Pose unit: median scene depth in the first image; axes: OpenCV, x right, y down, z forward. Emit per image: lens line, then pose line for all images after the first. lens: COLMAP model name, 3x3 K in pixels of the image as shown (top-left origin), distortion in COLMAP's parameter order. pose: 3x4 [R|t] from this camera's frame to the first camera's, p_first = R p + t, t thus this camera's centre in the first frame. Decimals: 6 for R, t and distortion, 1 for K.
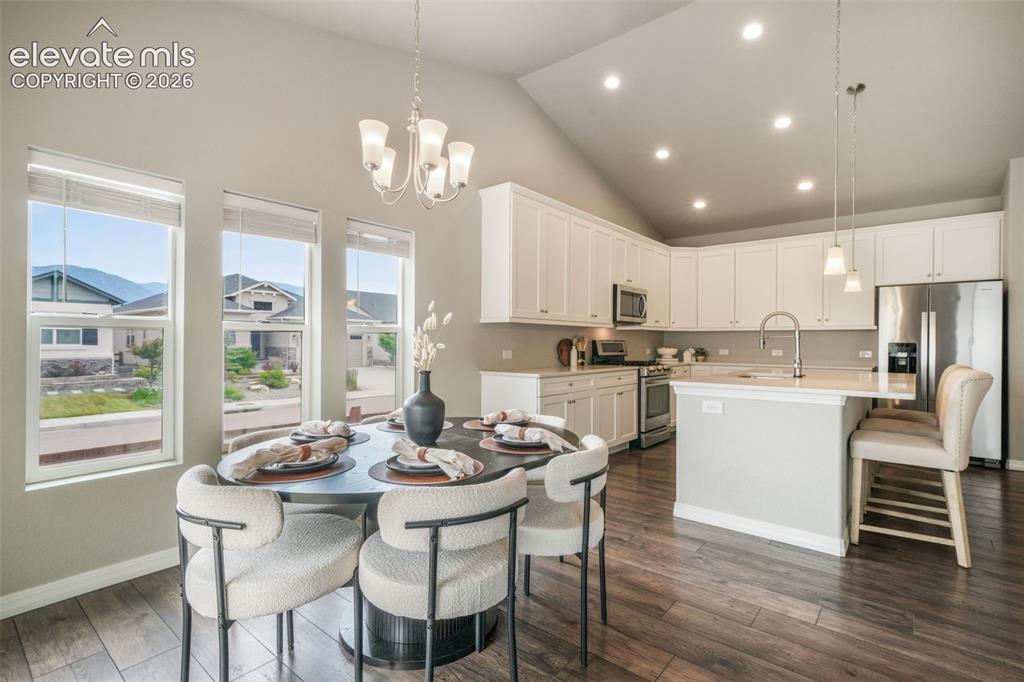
lens RADIAL K [[486.4, 0, 508.8], [0, 486.4, 342.0], [0, 0, 1]] dist [0.013998, 0.000296]
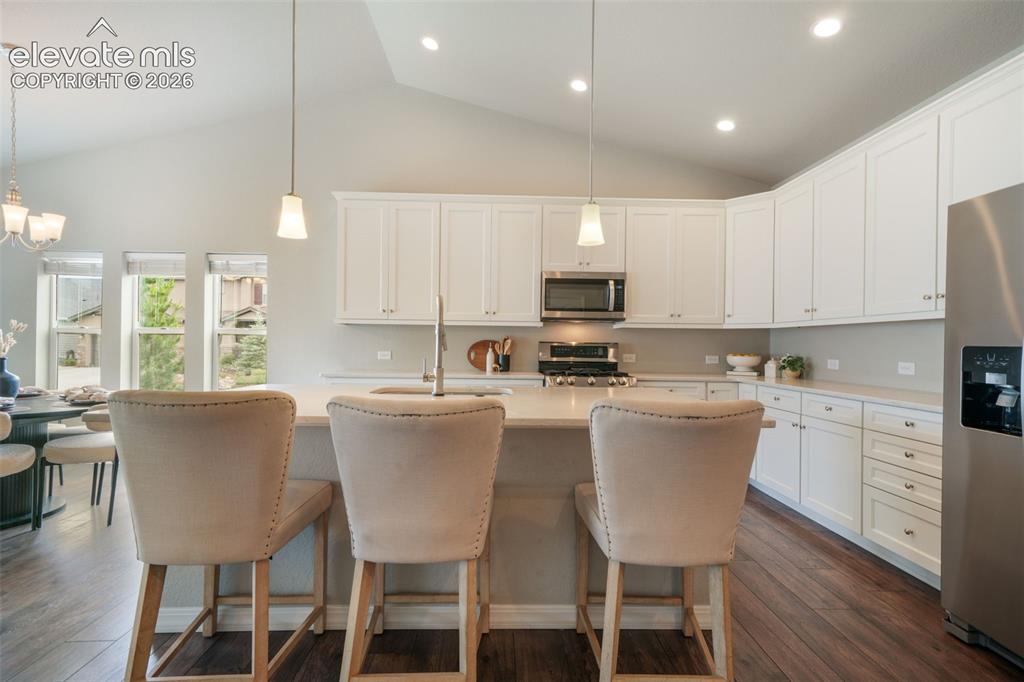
lens RADIAL K [[476.8, 0, 507.4], [0, 476.8, 343.2], [0, 0, 1]] dist [0.014047, 0.000246]
pose [[0.657908, 0.001208, -0.753097, 0.829051], [-0.008974, 0.999940, -0.006236, 0.004171], [0.753045, 0.010861, 0.657880, 0.482063]]
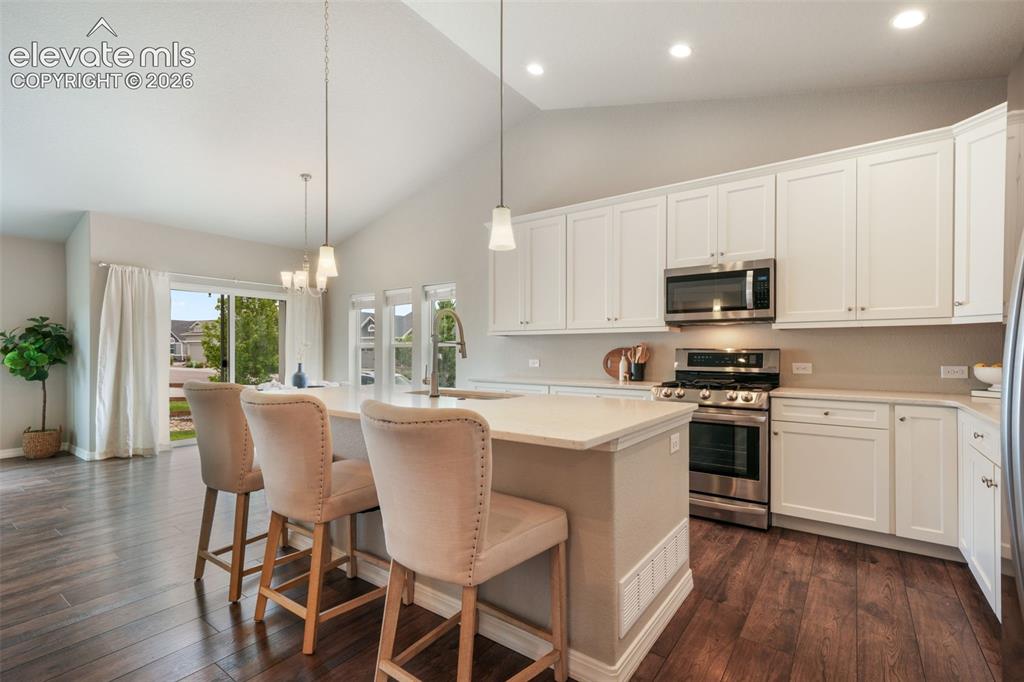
lens RADIAL K [[473.1, 0, 503.2], [0, 473.1, 351.7], [0, 0, 1]] dist [0.013575, -0.000077]
pose [[0.049728, -0.004672, -0.998752, 0.966987], [-0.001767, 0.999987, -0.004766, 0.004853], [0.998761, 0.002001, 0.049719, 0.787866]]
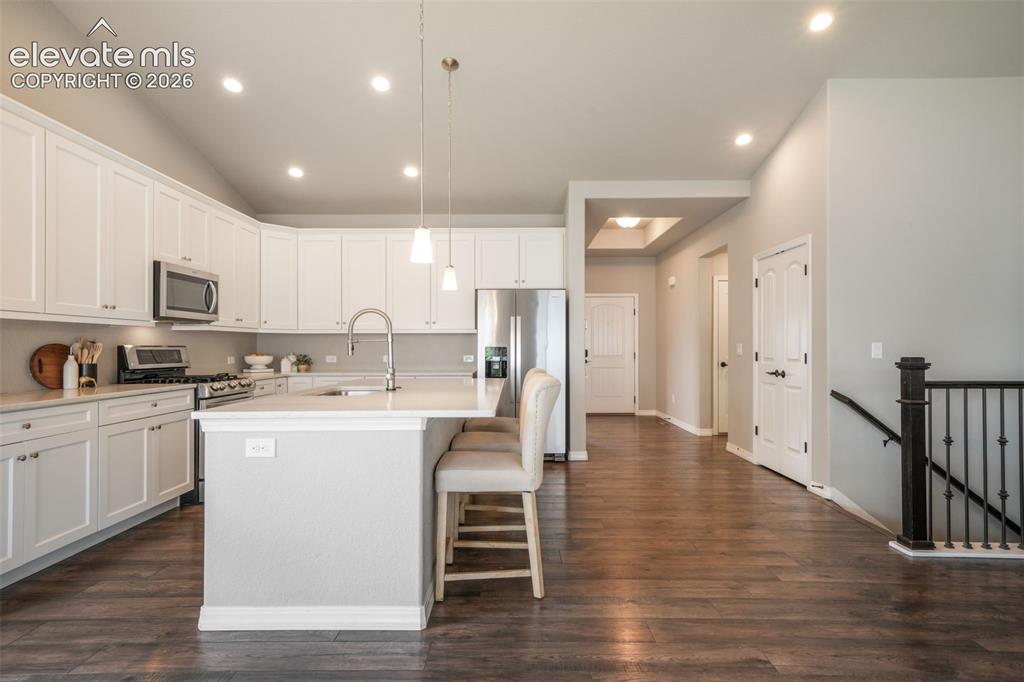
lens RADIAL K [[536.4, 0, 509.9], [0, 536.4, 343.0], [0, 0, 1]] dist [0.019879, 0.000800]
pose [[0.774639, -0.001886, 0.632401, 0.134748], [0.006066, 0.999972, -0.004448, -0.001179], [-0.632375, 0.007282, 0.774629, 0.138747]]
